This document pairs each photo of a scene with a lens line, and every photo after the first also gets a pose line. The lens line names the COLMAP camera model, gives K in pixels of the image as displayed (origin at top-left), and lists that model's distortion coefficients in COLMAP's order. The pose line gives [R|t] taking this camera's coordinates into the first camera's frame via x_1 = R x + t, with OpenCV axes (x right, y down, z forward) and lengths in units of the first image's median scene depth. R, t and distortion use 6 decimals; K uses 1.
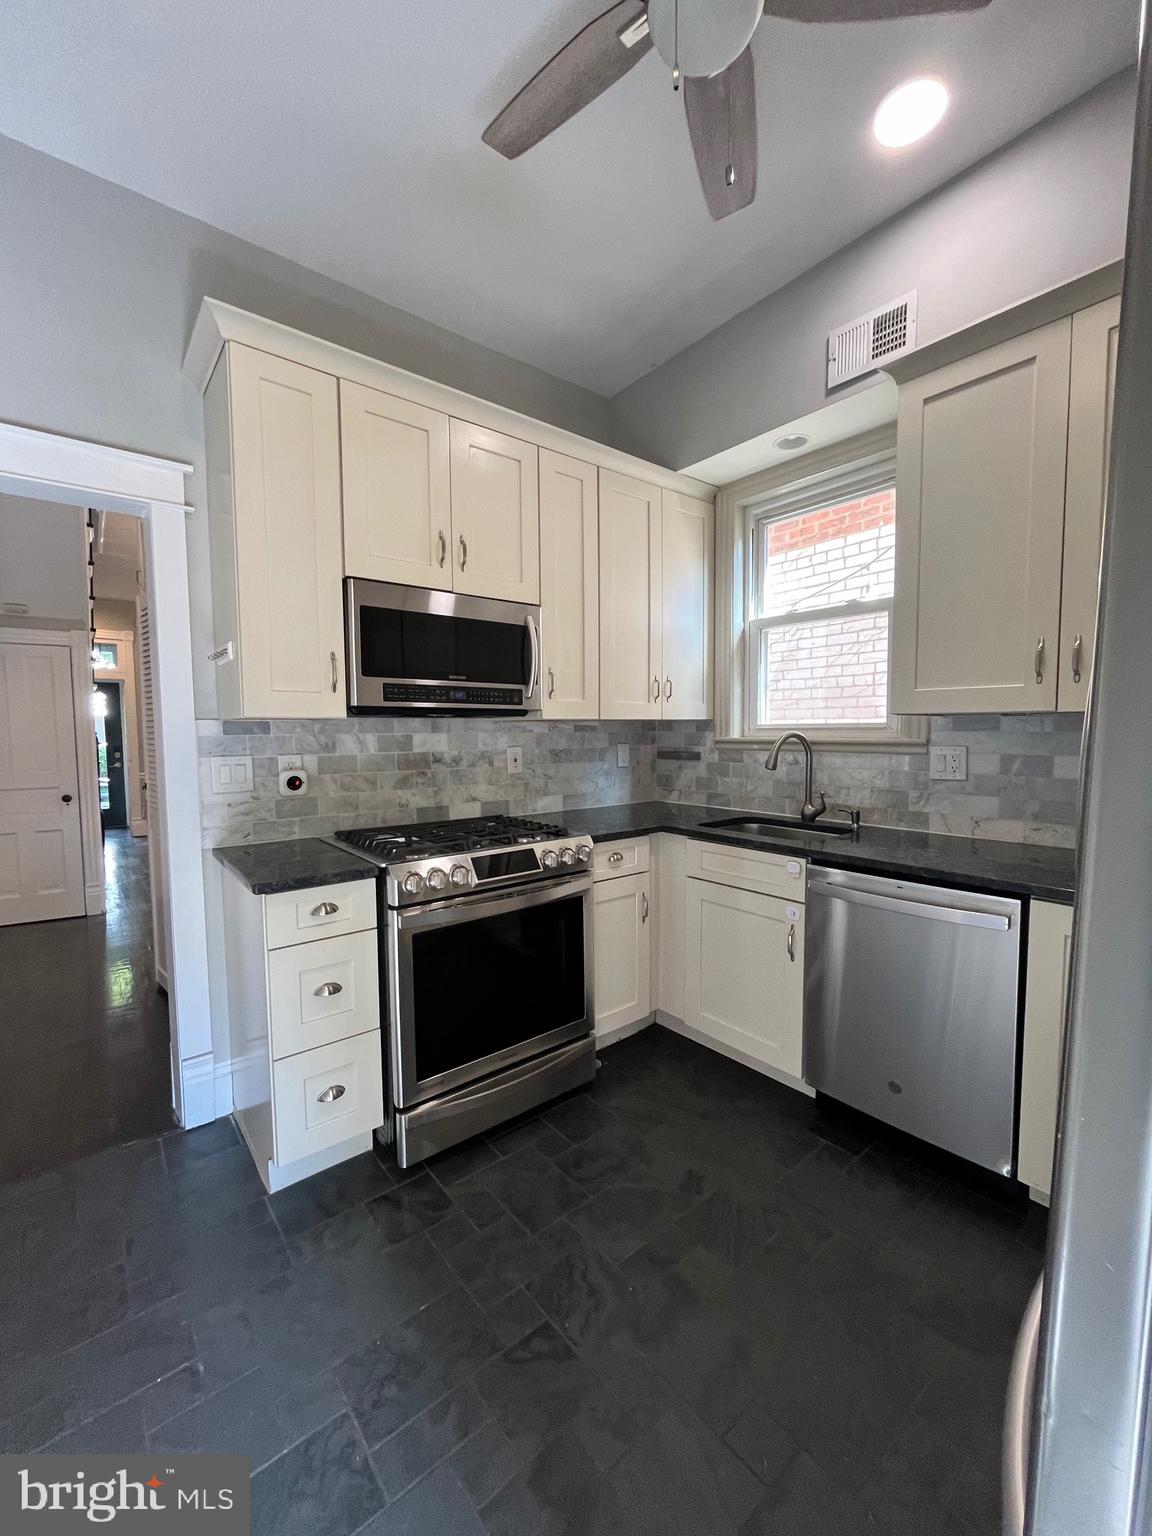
lens RADIAL K [[620.3, 0, 583.5], [0, 620.3, 763.6], [0, 0, 1]] dist [0.001374, 0.000246]
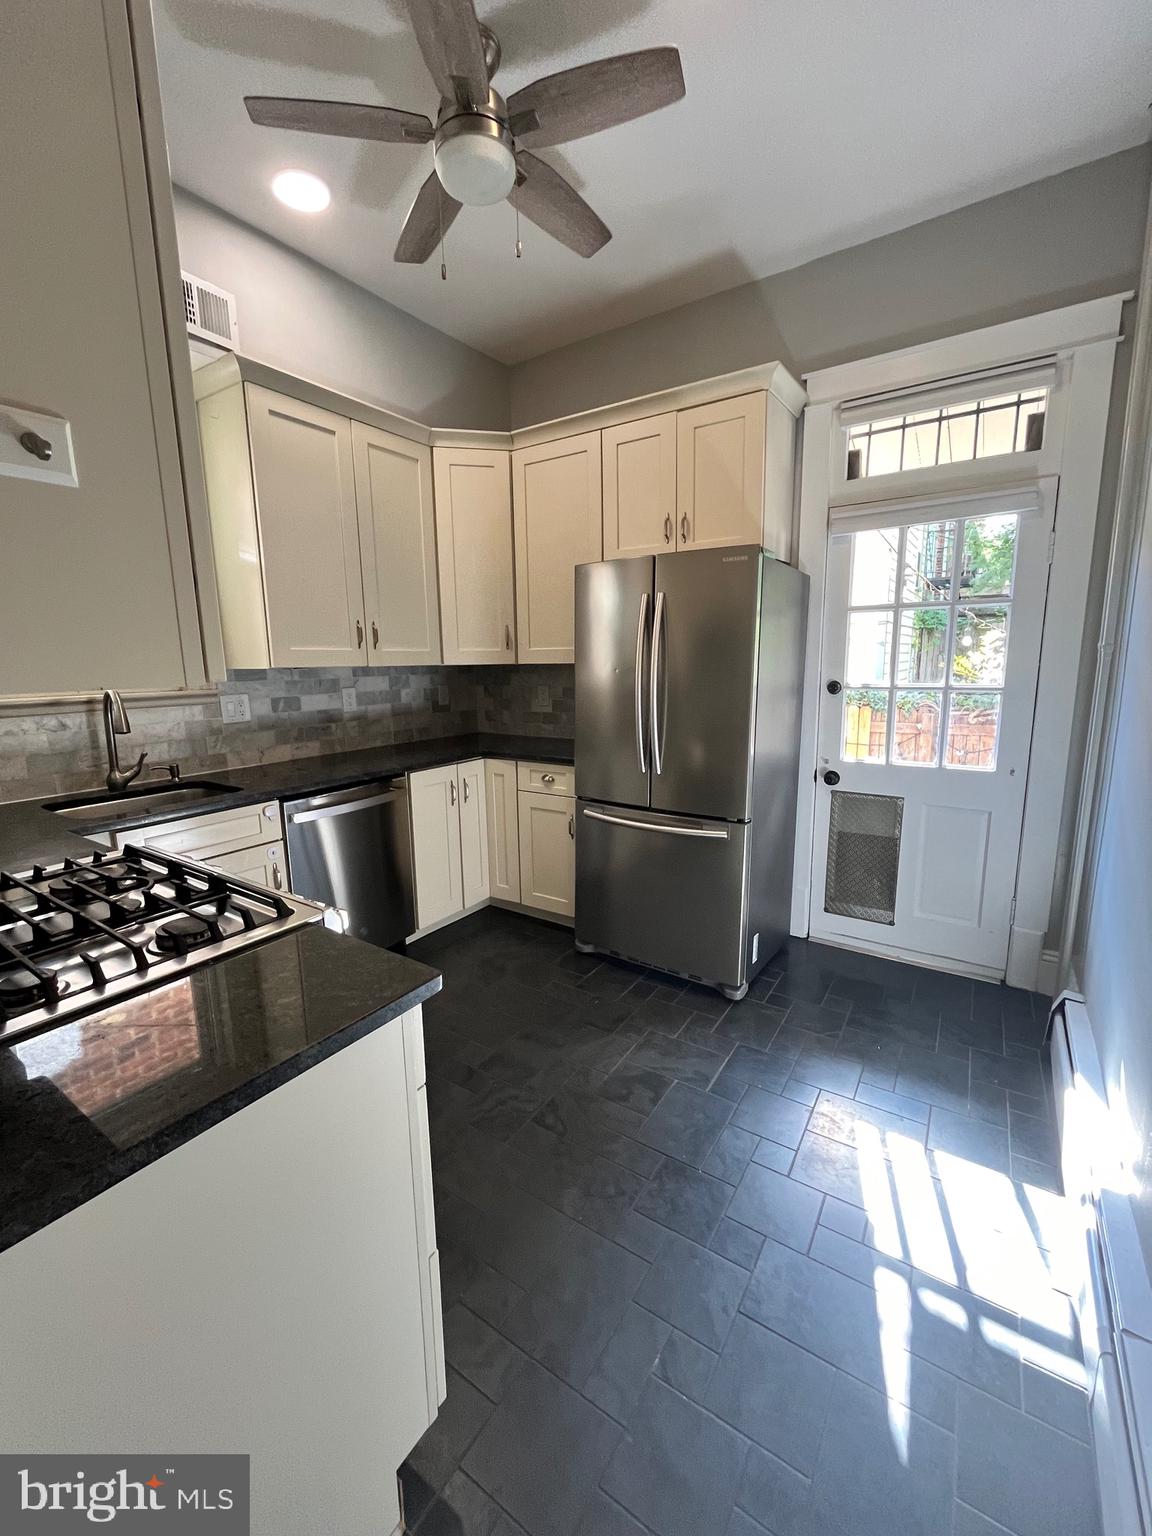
lens RADIAL K [[620.3, 0, 583.5], [0, 620.3, 763.6], [0, 0, 1]] dist [0.001374, 0.000246]
pose [[-0.294466, -0.142944, 0.944911, -0.827201], [0.079914, 0.981604, 0.173399, -0.055209], [-0.952315, 0.126572, -0.277626, 0.773304]]
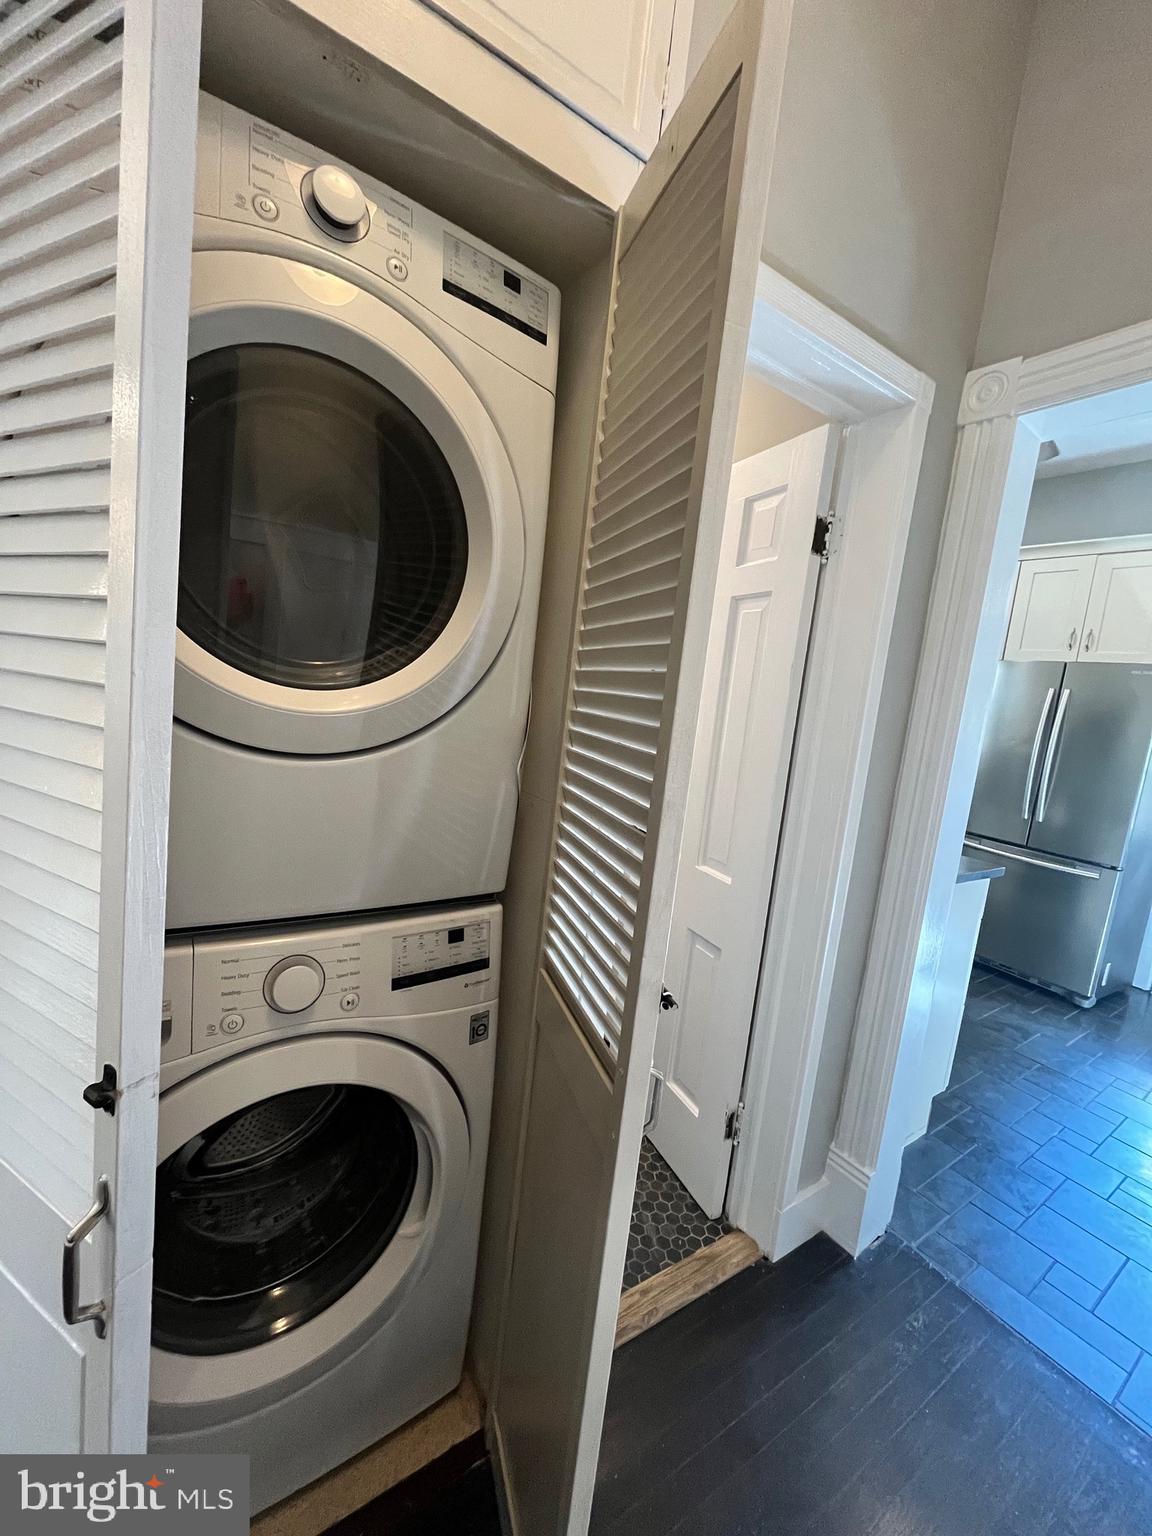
lens RADIAL K [[620.3, 0, 583.5], [0, 620.3, 763.6], [0, 0, 1]] dist [0.001374, 0.000246]
pose [[0.083867, -0.094556, 0.991981, -1.413124], [-0.049631, 0.993856, 0.098931, -0.065049], [-0.995240, -0.057530, 0.078658, 1.359362]]
